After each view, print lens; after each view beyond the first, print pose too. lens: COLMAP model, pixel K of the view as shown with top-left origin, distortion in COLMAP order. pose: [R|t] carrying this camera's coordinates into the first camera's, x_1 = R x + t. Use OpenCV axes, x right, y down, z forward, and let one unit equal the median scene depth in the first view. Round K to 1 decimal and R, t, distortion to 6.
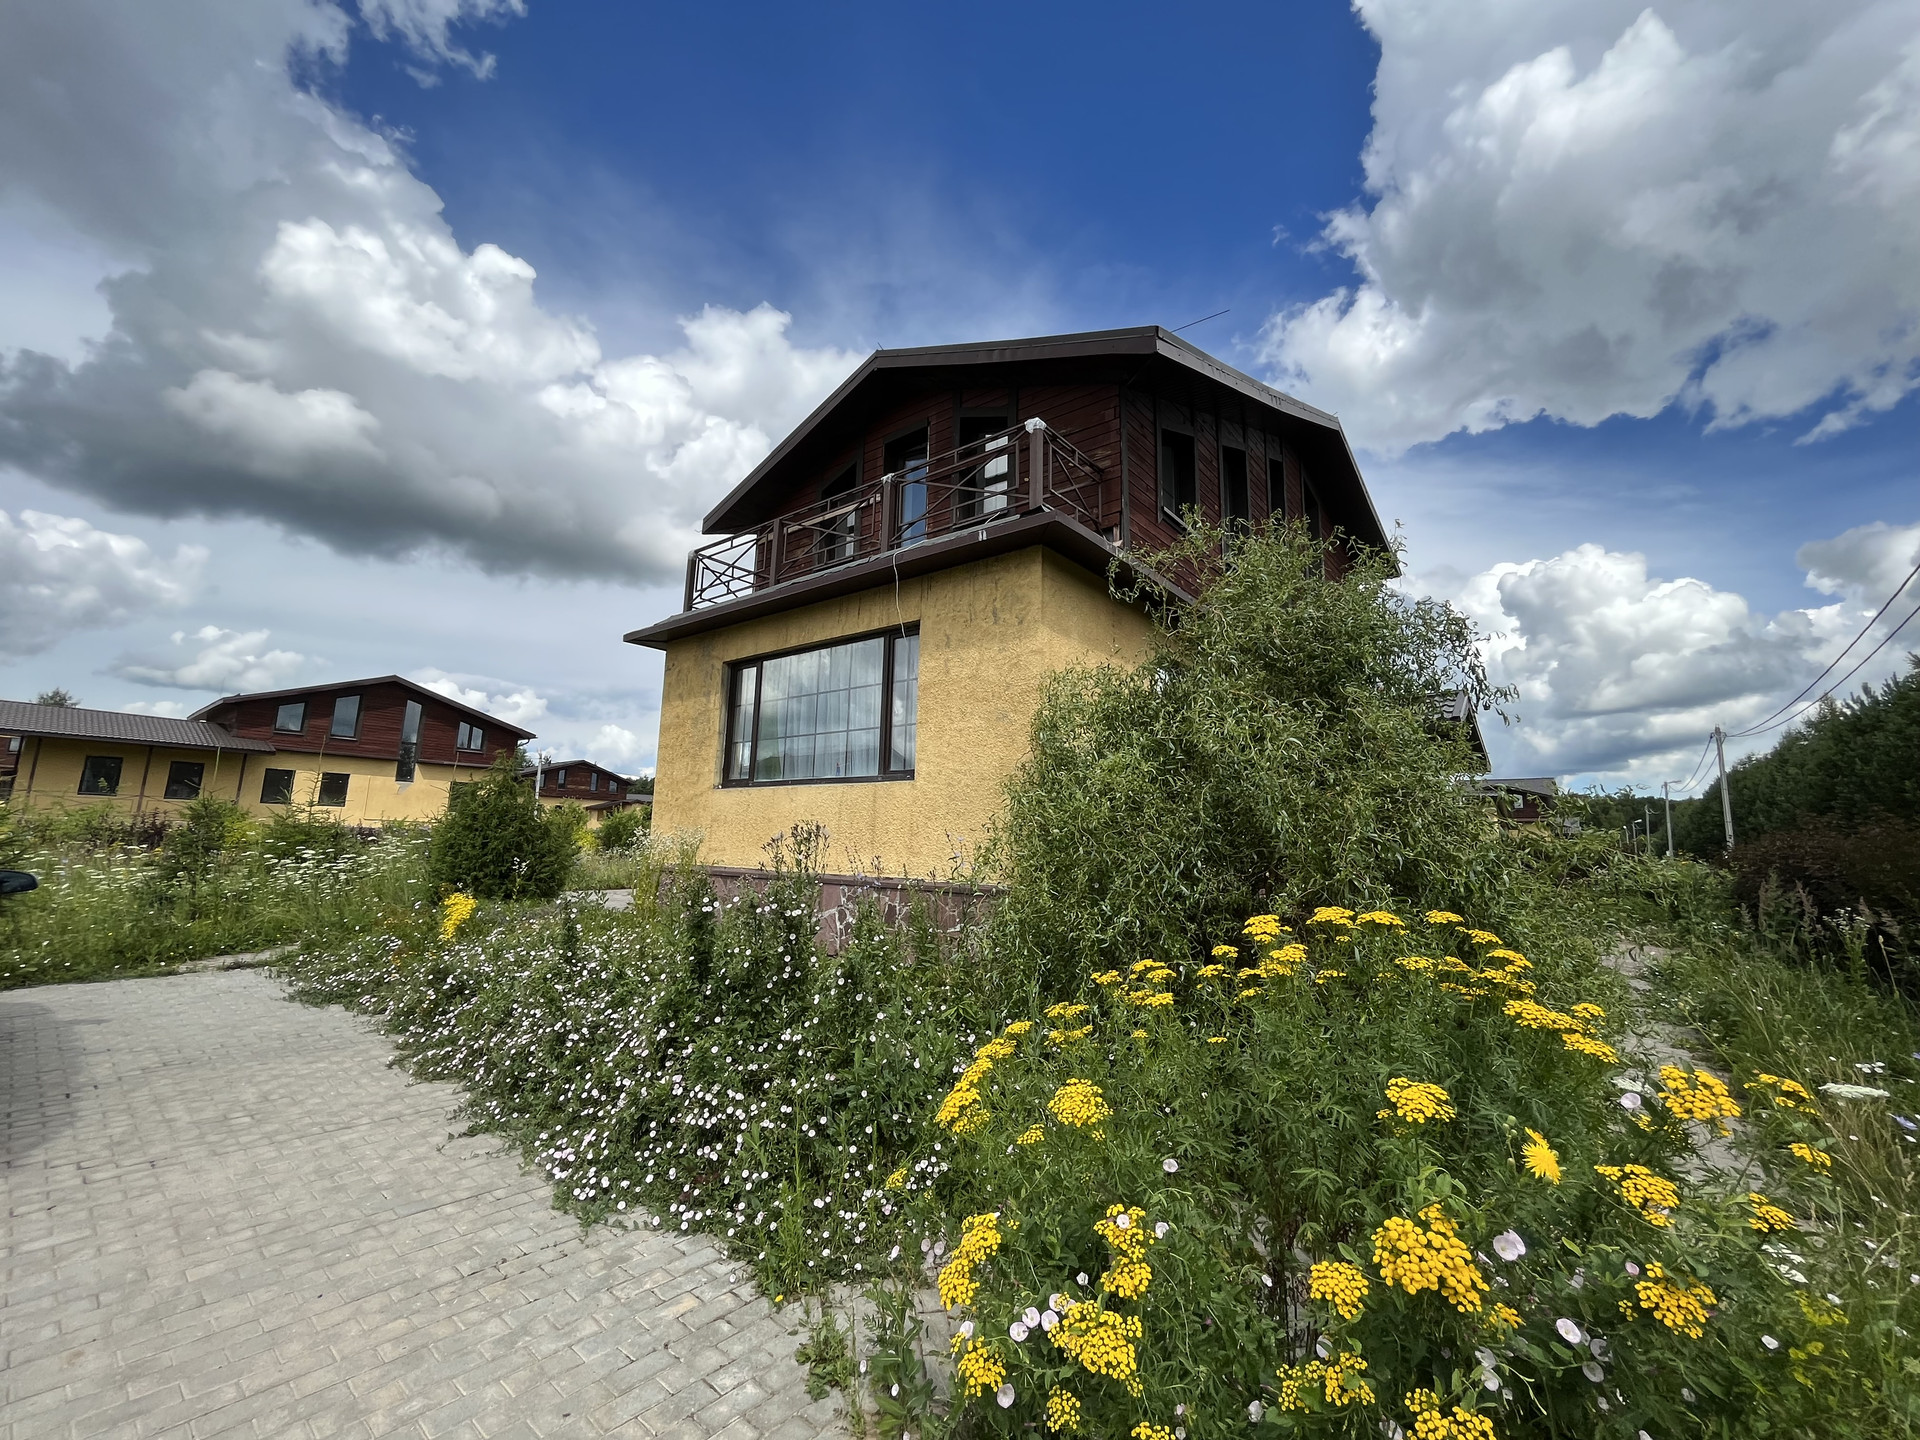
lens RADIAL K [[780.3, 0, 957.3], [0, 780.3, 707.6], [0, 0, 1]] dist [-0.011374, 0.007136]
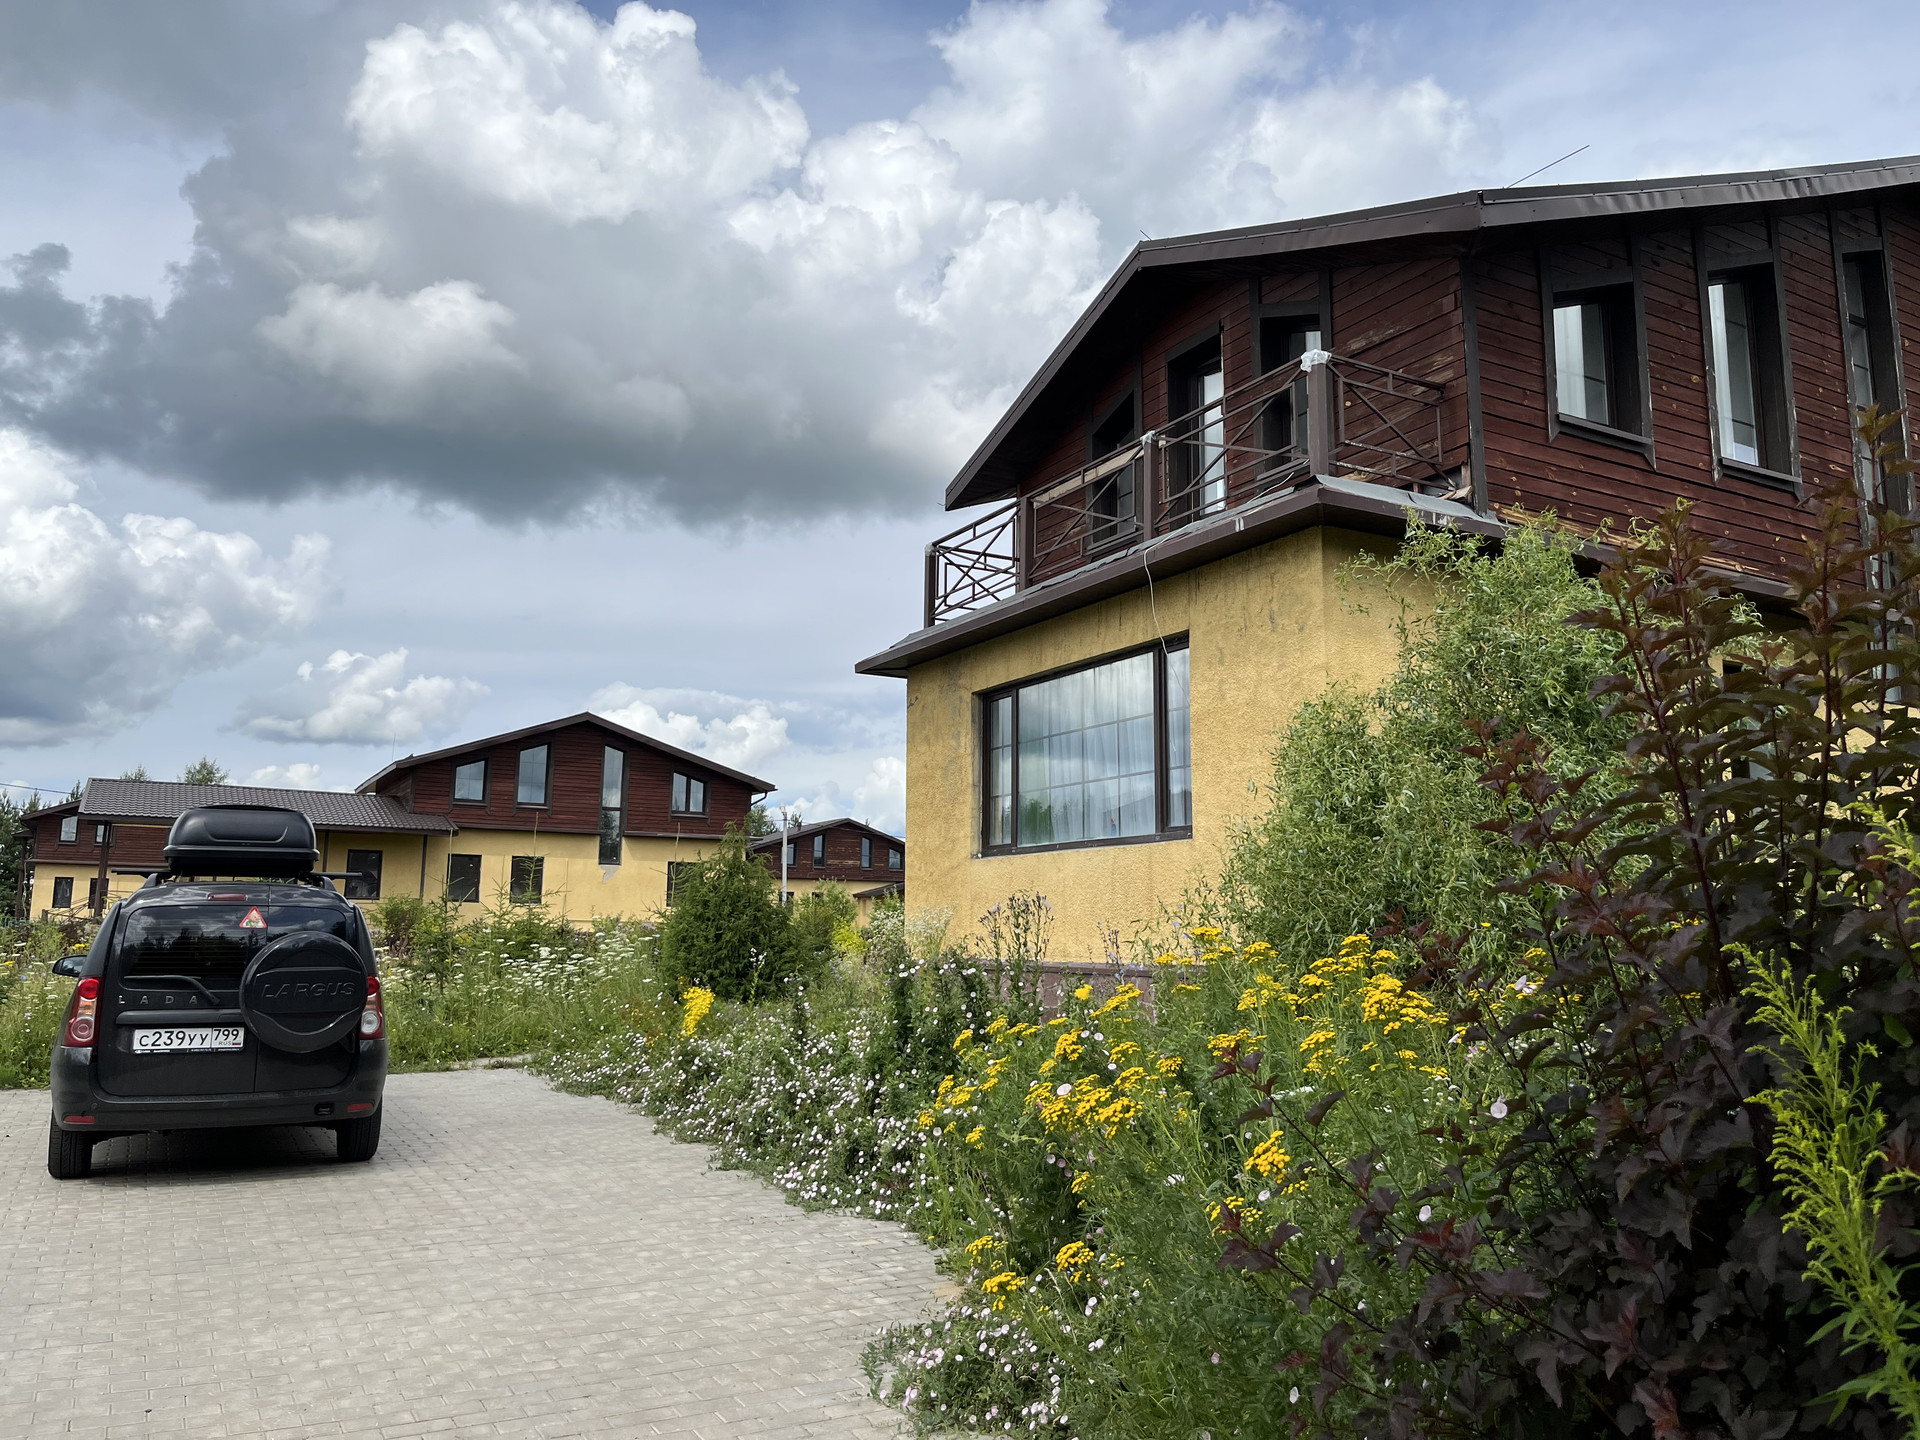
lens RADIAL K [[1449.2, 0, 960.0], [0, 1449.2, 720.0], [0, 0, 1]] dist [0.102968, -0.000665]
pose [[0.929471, -0.073328, -0.361533, 0.201829], [0.078963, 0.996877, 0.000818, -0.034134], [0.360344, -0.029308, 0.932359, -0.333874]]
